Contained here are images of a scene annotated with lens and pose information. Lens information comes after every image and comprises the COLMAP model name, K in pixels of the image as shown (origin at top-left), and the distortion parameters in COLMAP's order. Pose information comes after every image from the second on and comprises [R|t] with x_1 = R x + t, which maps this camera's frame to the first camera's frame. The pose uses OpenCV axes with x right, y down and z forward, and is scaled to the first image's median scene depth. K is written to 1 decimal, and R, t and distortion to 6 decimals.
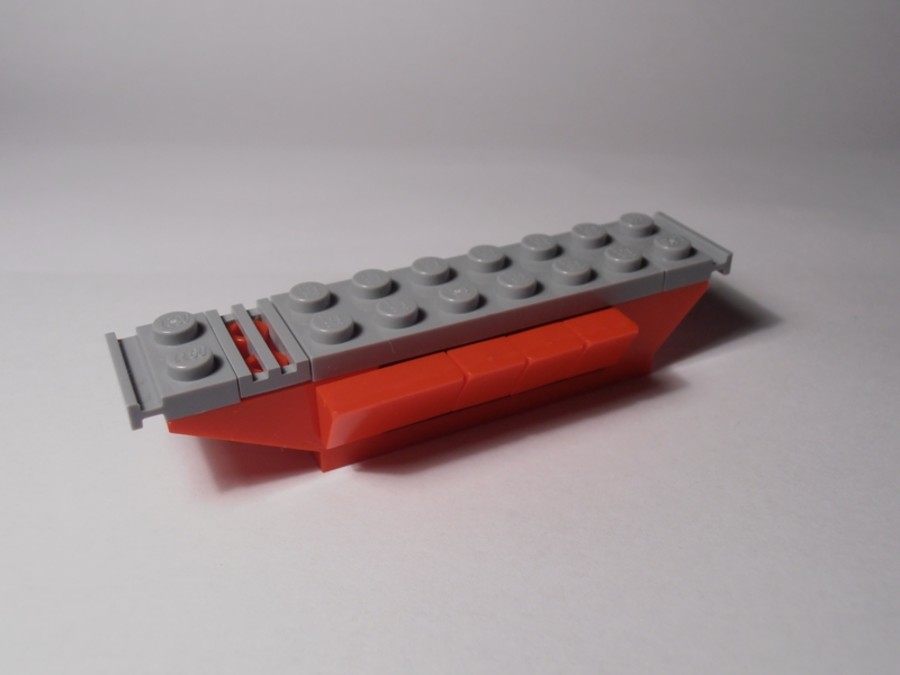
lens RADIAL K [[943.3, 0, 447.7], [0, 943.3, 337.9], [0, 0, 1]] dist [-0.023753, 0.000000]
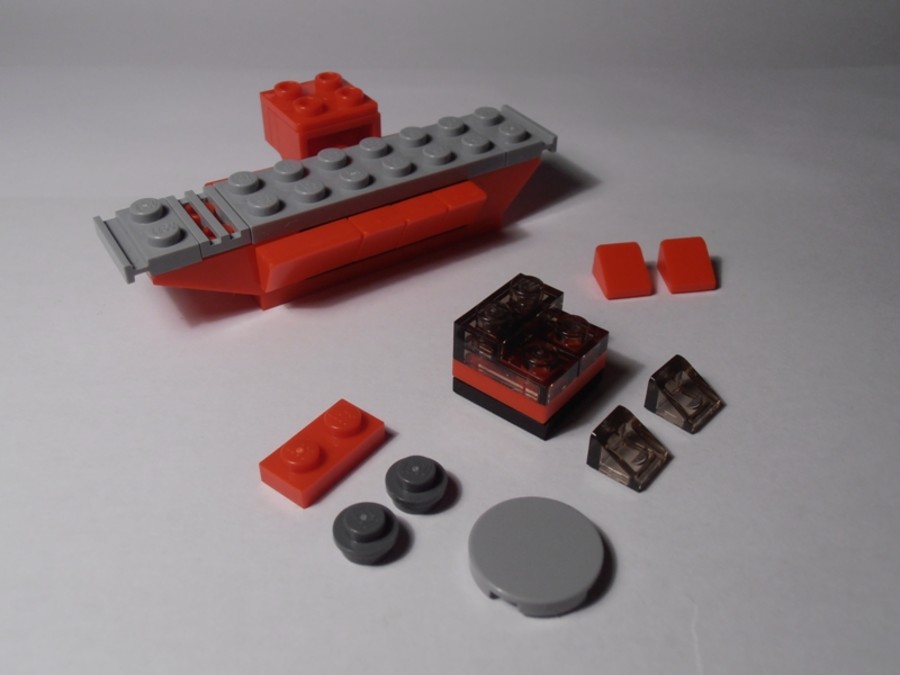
lens RADIAL K [[943.3, 0, 447.1], [0, 943.3, 341.2], [0, 0, 1]] dist [-0.023753, 0.000000]
pose [[0.993532, -0.060659, 0.095996, -0.000152], [0.047648, 0.990043, 0.132459, 0.016919], [-0.103075, -0.127028, 0.986529, -0.397394]]
